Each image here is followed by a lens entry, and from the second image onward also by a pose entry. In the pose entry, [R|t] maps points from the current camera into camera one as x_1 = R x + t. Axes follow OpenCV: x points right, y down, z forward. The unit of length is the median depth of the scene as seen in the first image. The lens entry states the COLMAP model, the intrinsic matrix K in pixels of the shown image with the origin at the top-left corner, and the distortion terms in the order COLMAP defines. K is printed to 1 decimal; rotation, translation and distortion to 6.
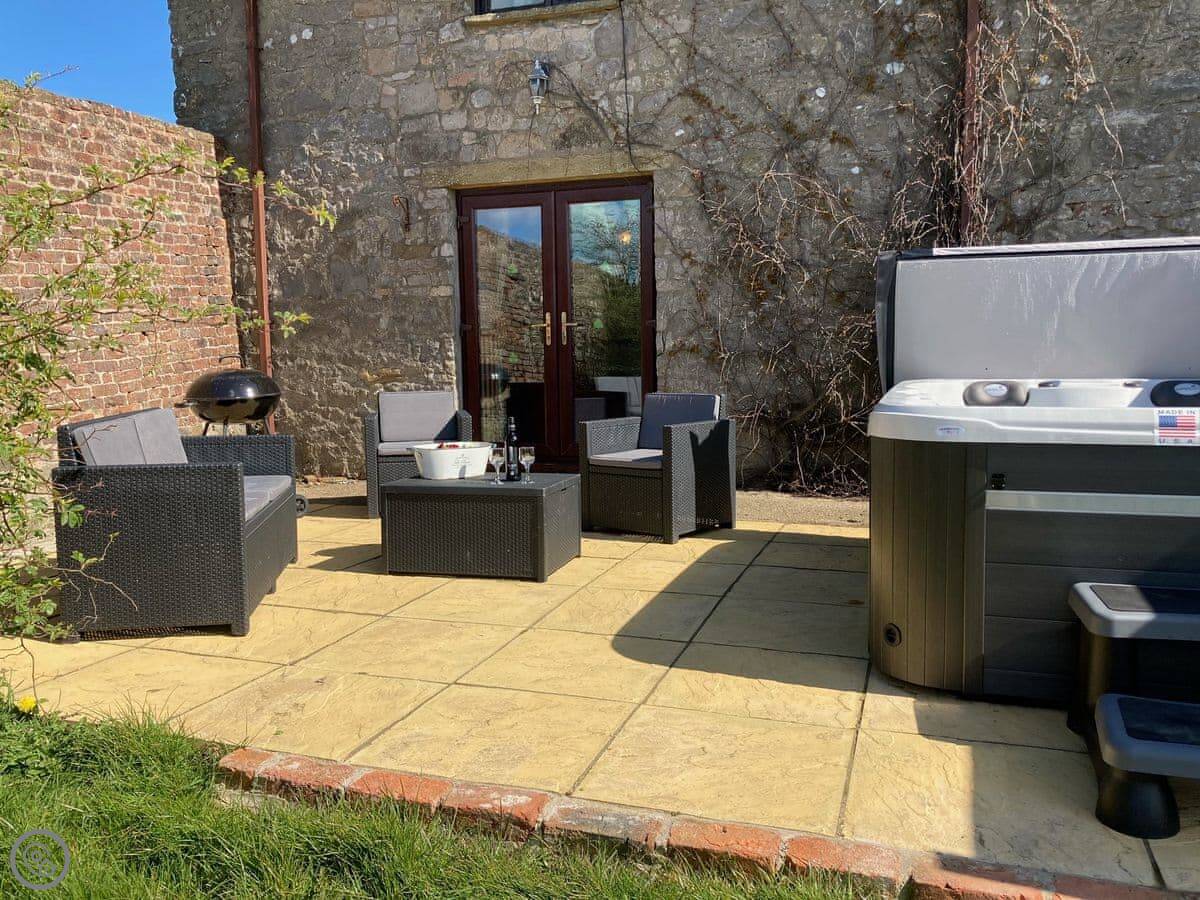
lens RADIAL K [[965.1, 0, 602.2], [0, 965.1, 456.8], [0, 0, 1]] dist [0.032884, -0.045565]
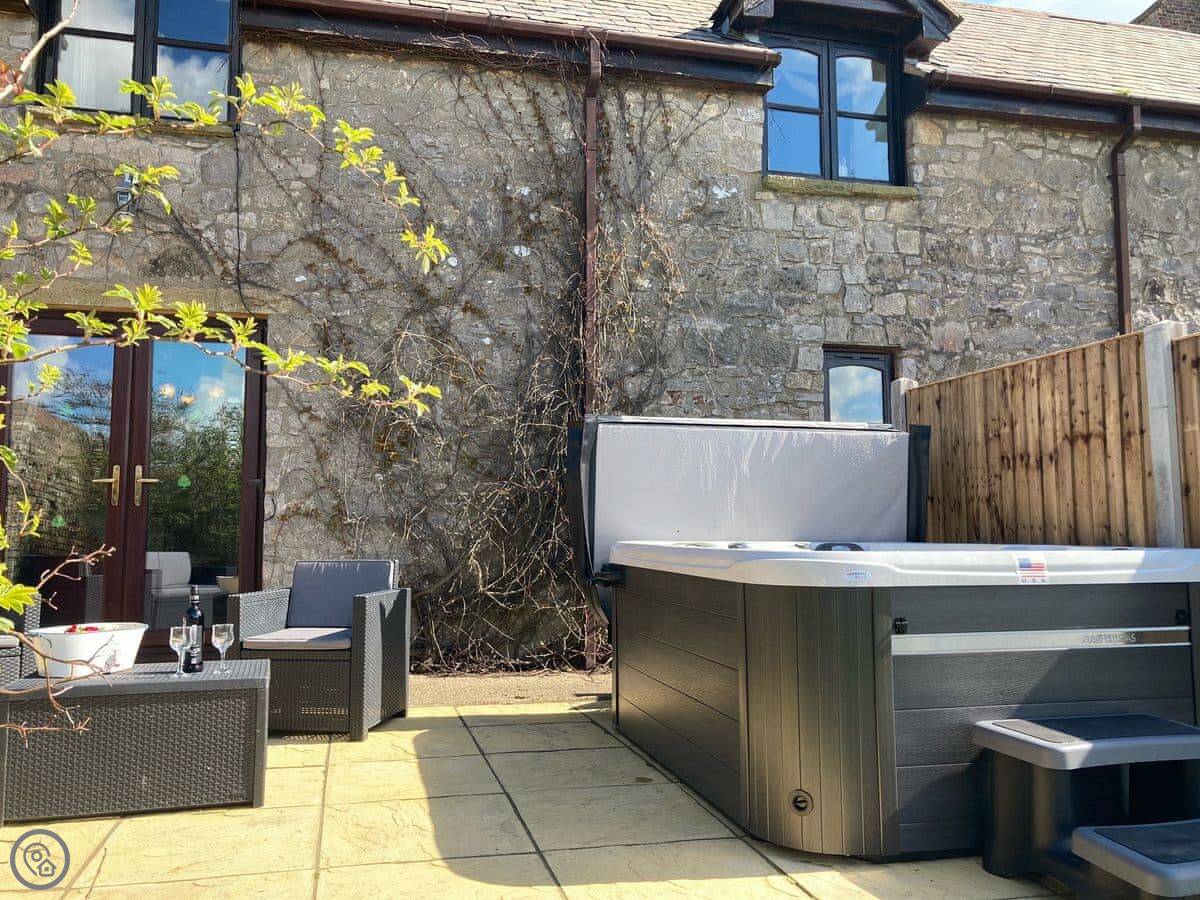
lens RADIAL K [[965.1, 0, 603.3], [0, 965.1, 452.8], [0, 0, 1]] dist [0.032884, -0.045565]
pose [[0.844670, 0.057597, 0.532180, -0.165747], [0.047204, 0.982306, -0.181237, 0.006982], [-0.533202, 0.178206, 0.827005, 0.126514]]
